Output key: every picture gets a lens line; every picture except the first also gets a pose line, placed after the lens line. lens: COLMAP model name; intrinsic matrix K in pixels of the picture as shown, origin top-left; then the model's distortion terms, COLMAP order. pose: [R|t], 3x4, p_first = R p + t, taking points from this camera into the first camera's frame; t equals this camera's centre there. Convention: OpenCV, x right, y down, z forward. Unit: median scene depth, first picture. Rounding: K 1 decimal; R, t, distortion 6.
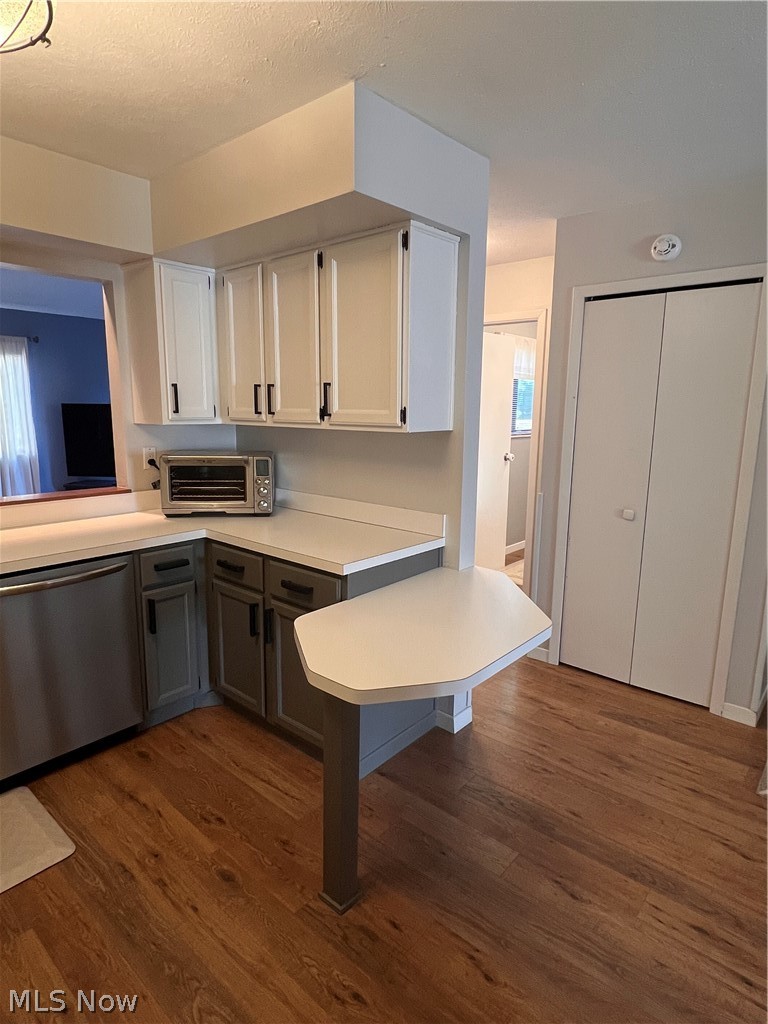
lens RADIAL K [[582.9, 0, 377.0], [0, 582.9, 512.2], [0, 0, 1]] dist [-0.003284, 0.000828]
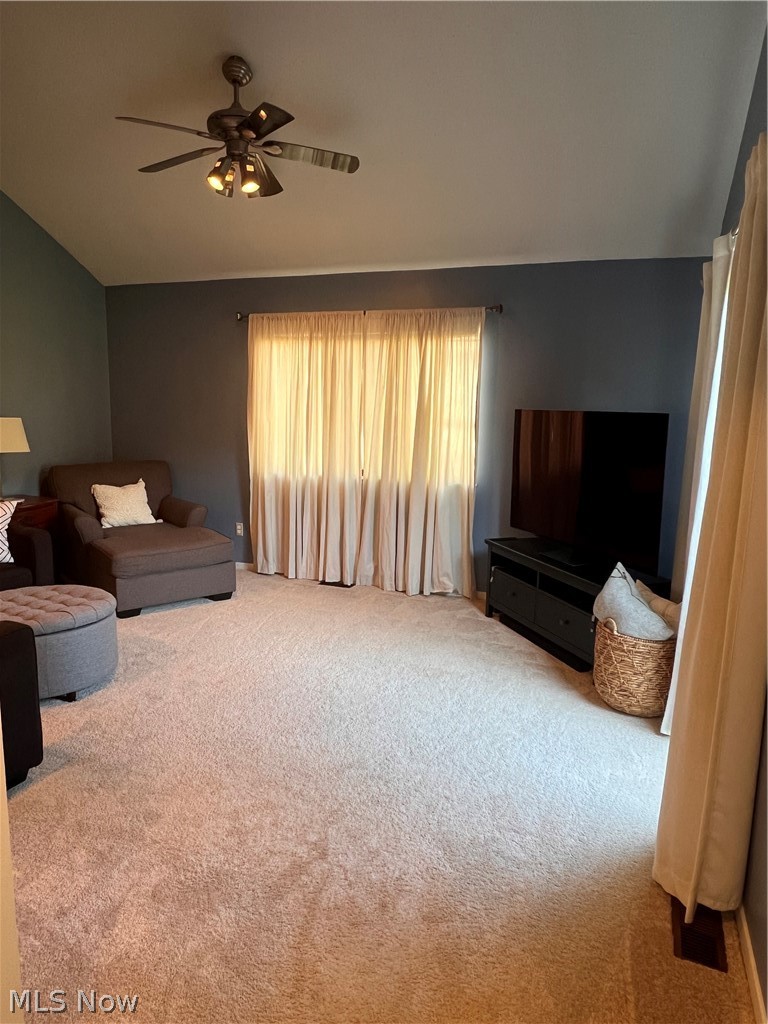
lens RADIAL K [[668.9, 0, 380.5], [0, 668.9, 511.4], [0, 0, 1]] dist [-0.001126, -0.002332]
pose [[0.349304, 0.146511, -0.925484, 0.178540], [-0.187113, 0.978713, 0.084316, -0.278558], [0.918137, 0.143718, 0.369283, 1.525631]]
